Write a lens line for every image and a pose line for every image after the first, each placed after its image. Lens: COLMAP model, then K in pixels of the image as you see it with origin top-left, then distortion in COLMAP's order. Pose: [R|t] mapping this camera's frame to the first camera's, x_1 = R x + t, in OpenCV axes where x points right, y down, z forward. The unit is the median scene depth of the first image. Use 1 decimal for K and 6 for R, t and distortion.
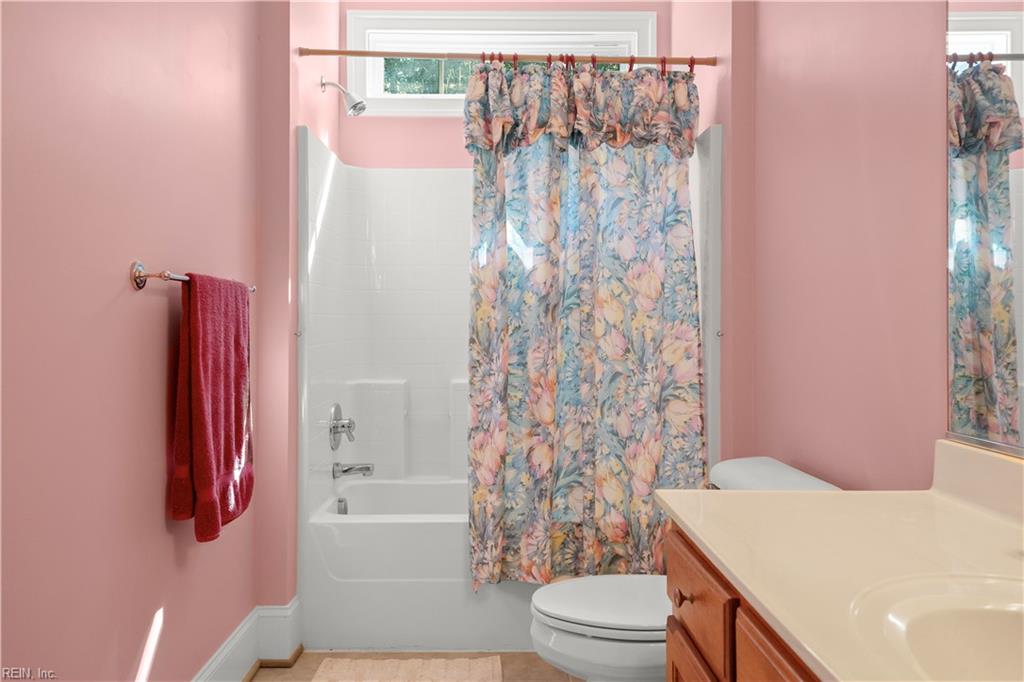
lens RADIAL K [[764.1, 0, 511.1], [0, 764.1, 310.0], [0, 0, 1]] dist [0.013900, -0.000729]
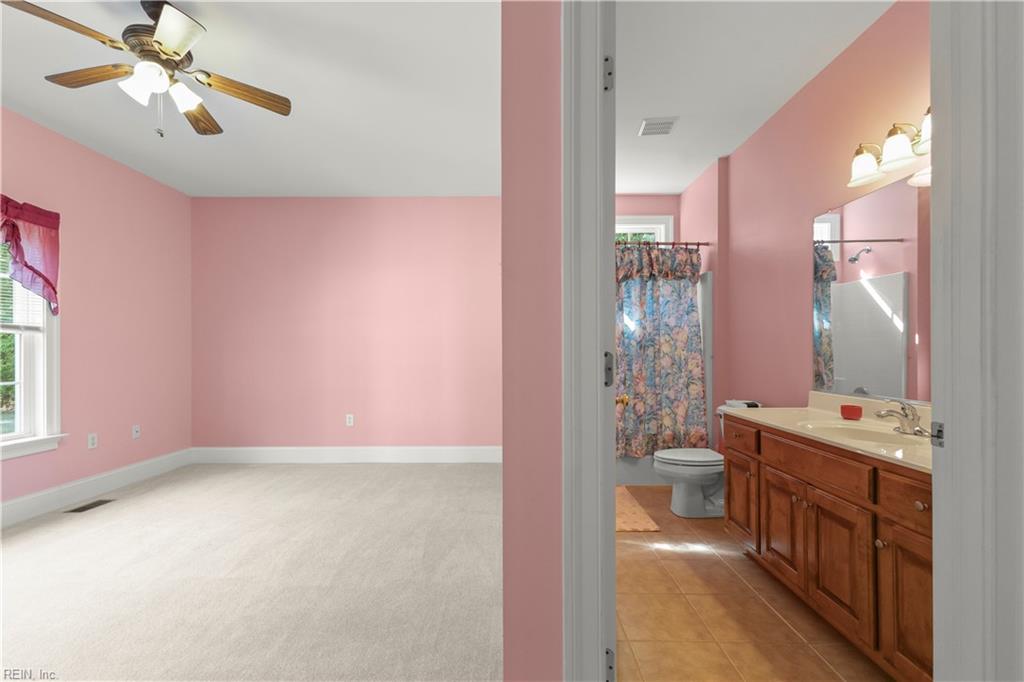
lens RADIAL K [[457.0, 0, 514.8], [0, 457.0, 350.7], [0, 0, 1]] dist [-0.000140, -0.000149]
pose [[0.999915, -0.004092, -0.012393, -0.335404], [0.004226, 0.999933, 0.010806, -0.006997], [0.012348, -0.010858, 0.999865, -0.463458]]
